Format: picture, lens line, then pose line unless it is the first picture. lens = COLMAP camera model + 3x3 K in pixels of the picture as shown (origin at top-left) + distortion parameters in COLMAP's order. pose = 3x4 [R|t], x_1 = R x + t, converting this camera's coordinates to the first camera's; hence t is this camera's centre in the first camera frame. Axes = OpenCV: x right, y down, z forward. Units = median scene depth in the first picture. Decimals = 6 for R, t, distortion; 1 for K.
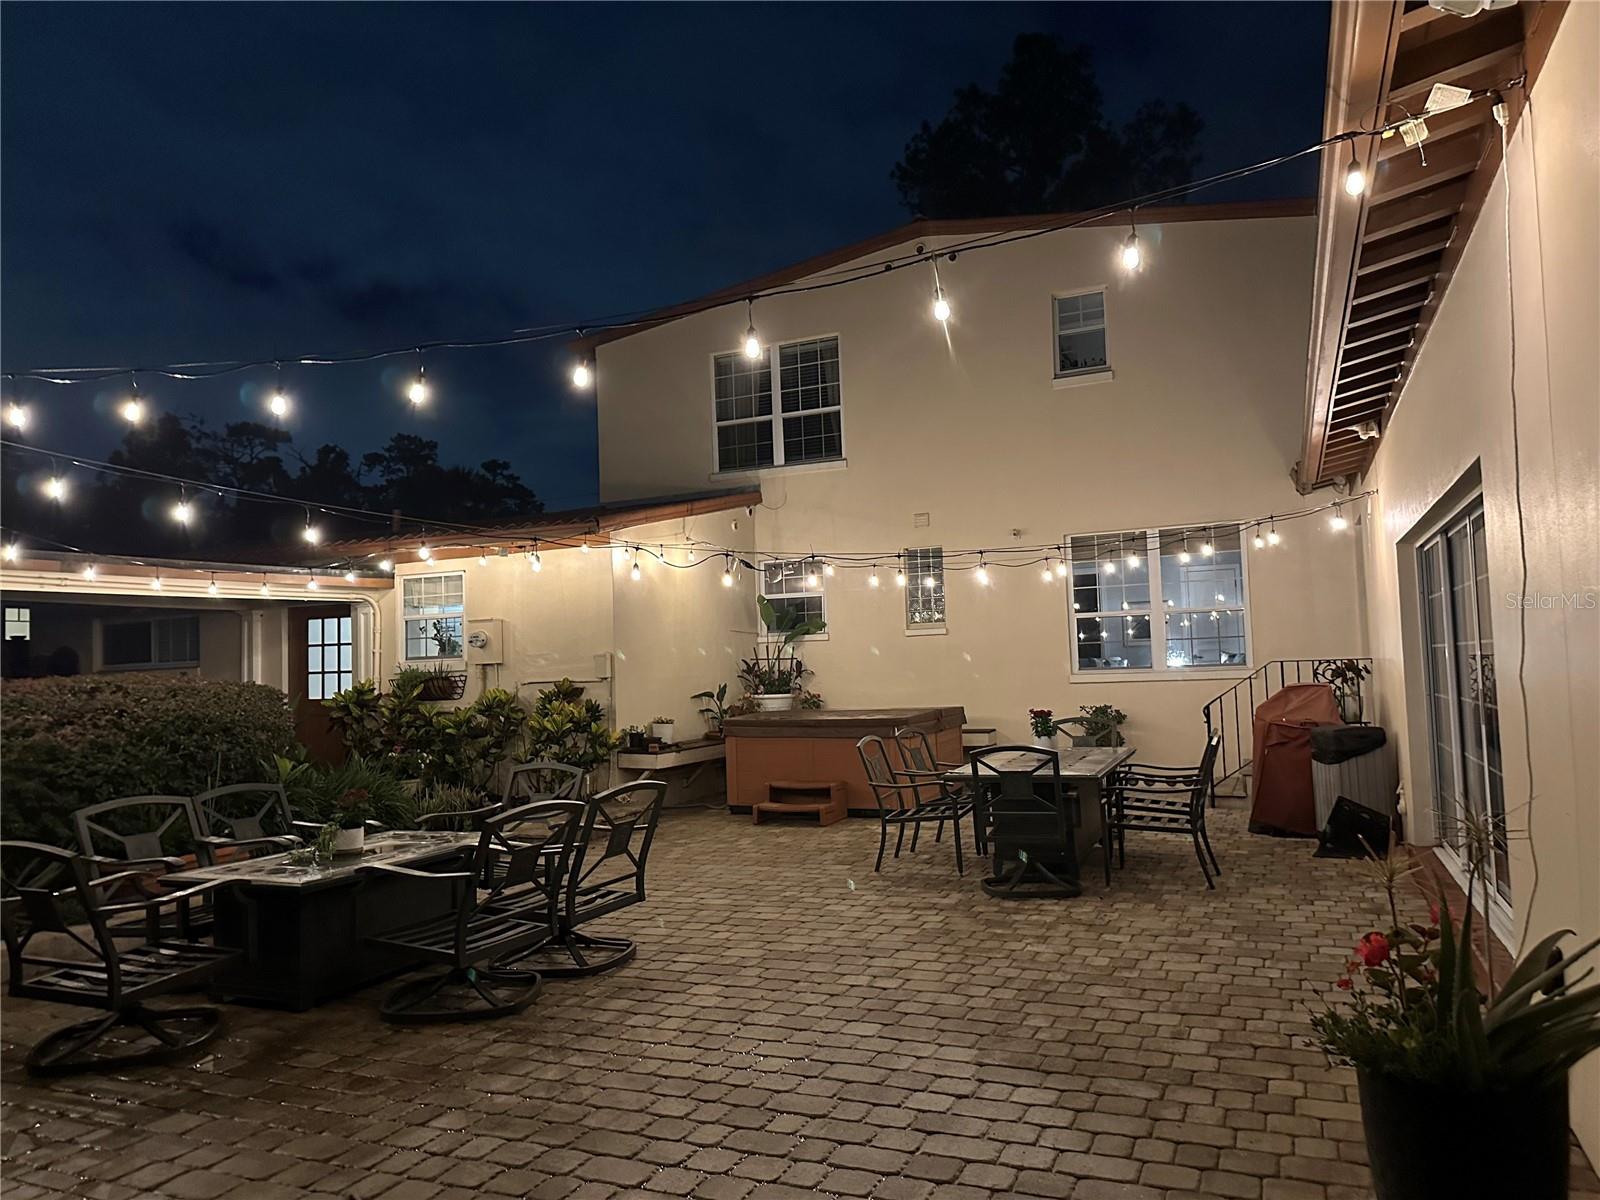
lens RADIAL K [[1124.3, 0, 793.5], [0, 1124.3, 606.9], [0, 0, 1]] dist [0.059404, -0.067655]
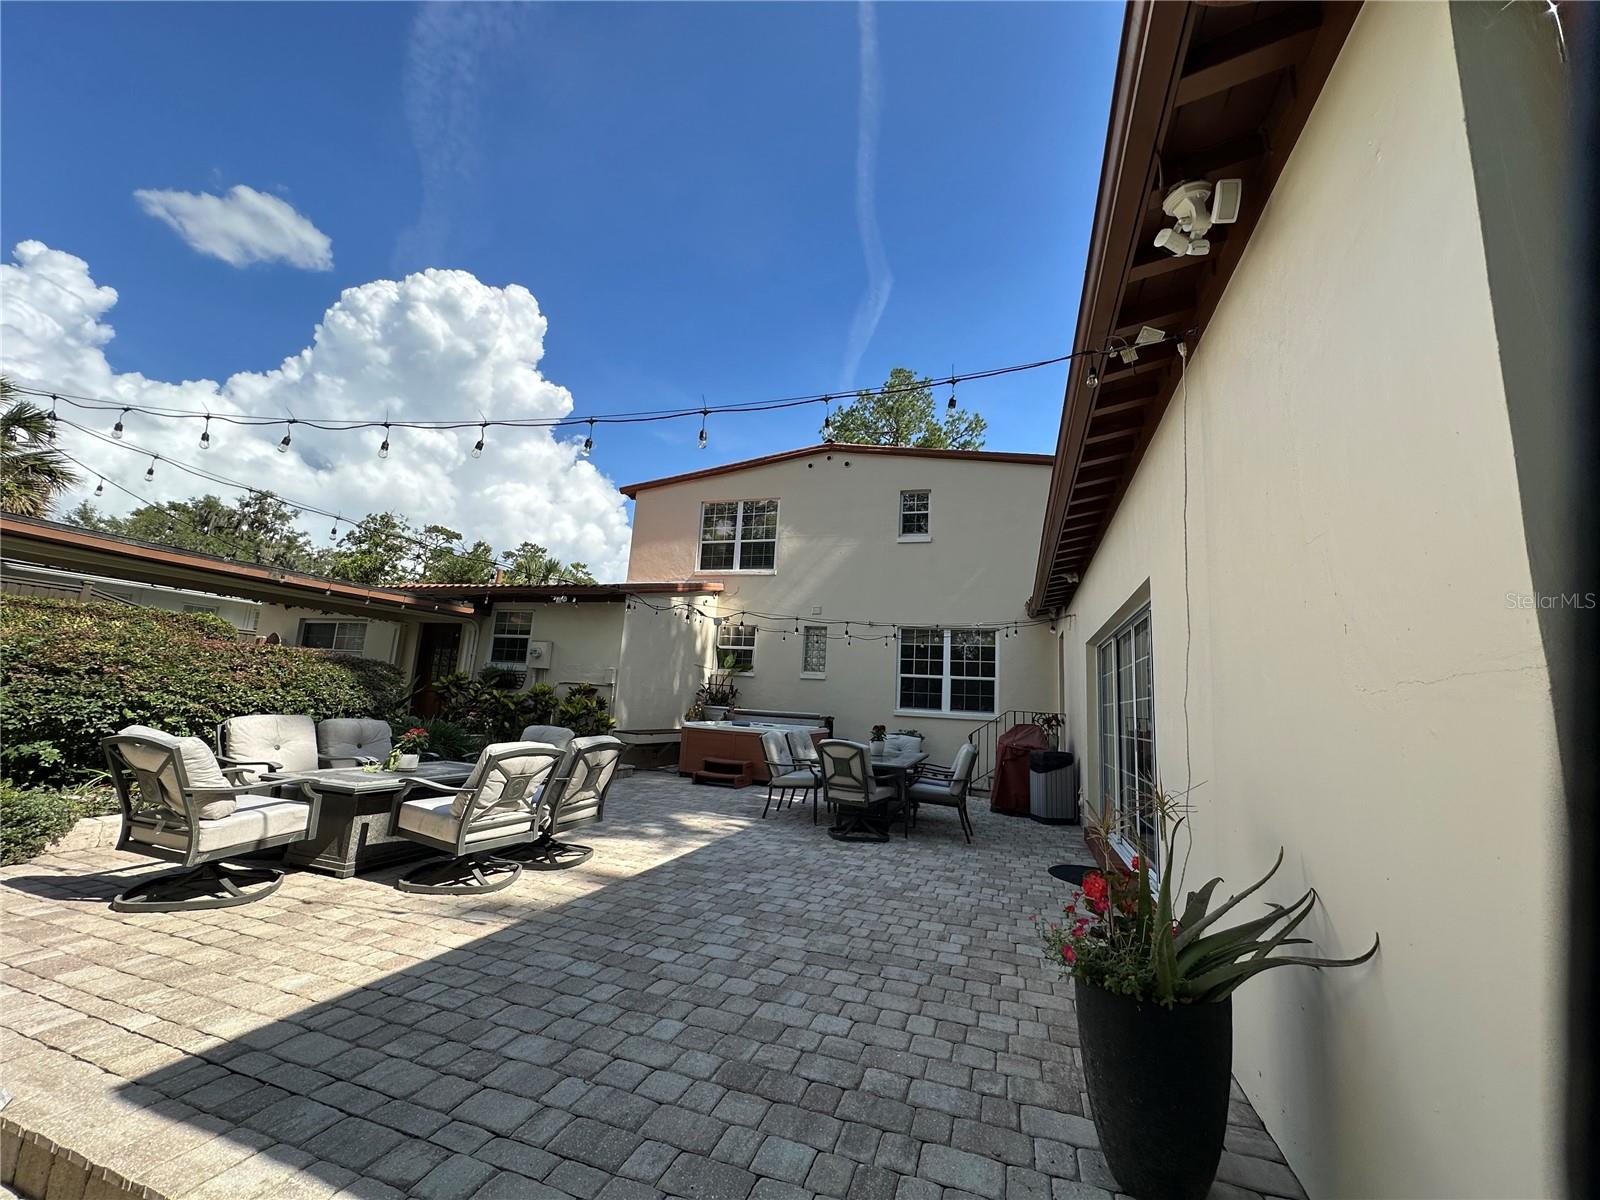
lens RADIAL K [[638.1, 0, 800.4], [0, 638.1, 595.5], [0, 0, 1]] dist [-0.002122, 0.000610]
pose [[0.990889, 0.109846, 0.077929, 0.025991], [-0.100165, 0.987851, -0.118818, 0.033106], [-0.090034, 0.109929, 0.989853, 0.091414]]
